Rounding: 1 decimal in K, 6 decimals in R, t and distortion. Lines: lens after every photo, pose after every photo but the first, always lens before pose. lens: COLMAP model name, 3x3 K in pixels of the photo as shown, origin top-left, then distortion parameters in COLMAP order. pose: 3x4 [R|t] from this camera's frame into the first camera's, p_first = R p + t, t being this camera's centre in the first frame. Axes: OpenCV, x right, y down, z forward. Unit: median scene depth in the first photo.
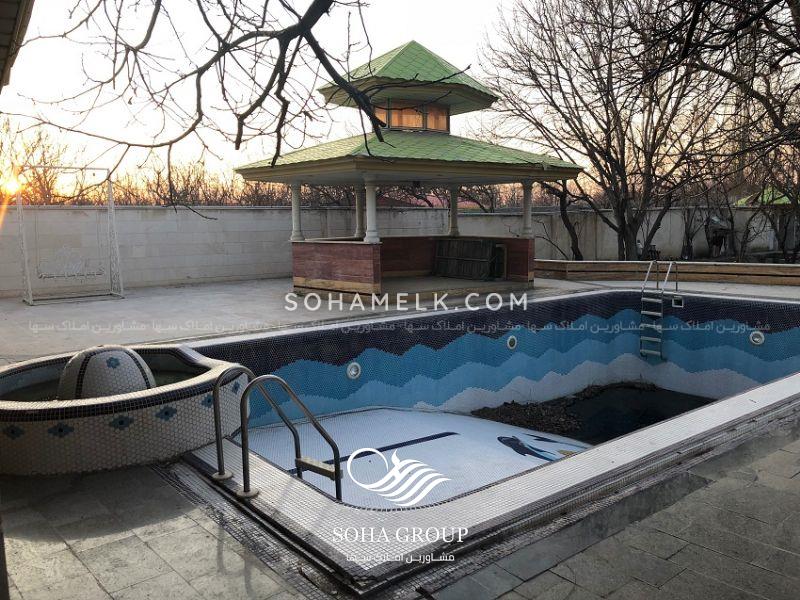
lens RADIAL K [[651.5, 0, 400.0], [0, 651.5, 300.0], [0, 0, 1]] dist [0.008339, 0.004252]
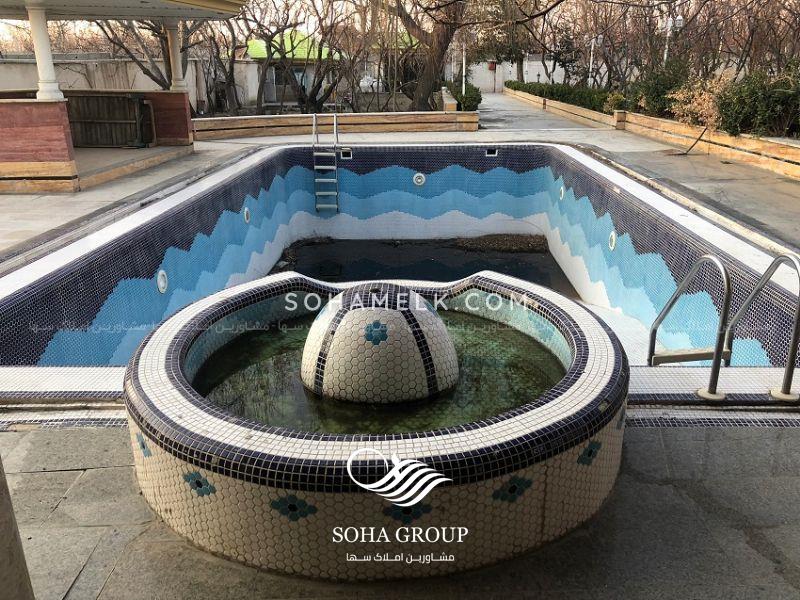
lens RADIAL K [[651.5, 0, 400.0], [0, 651.5, 300.0], [0, 0, 1]] dist [0.008339, 0.004252]
pose [[0.635451, -0.246484, 0.731743, -0.338859], [0.088853, 0.964727, 0.247803, -0.022221], [-0.767012, -0.092449, 0.634937, 0.253055]]
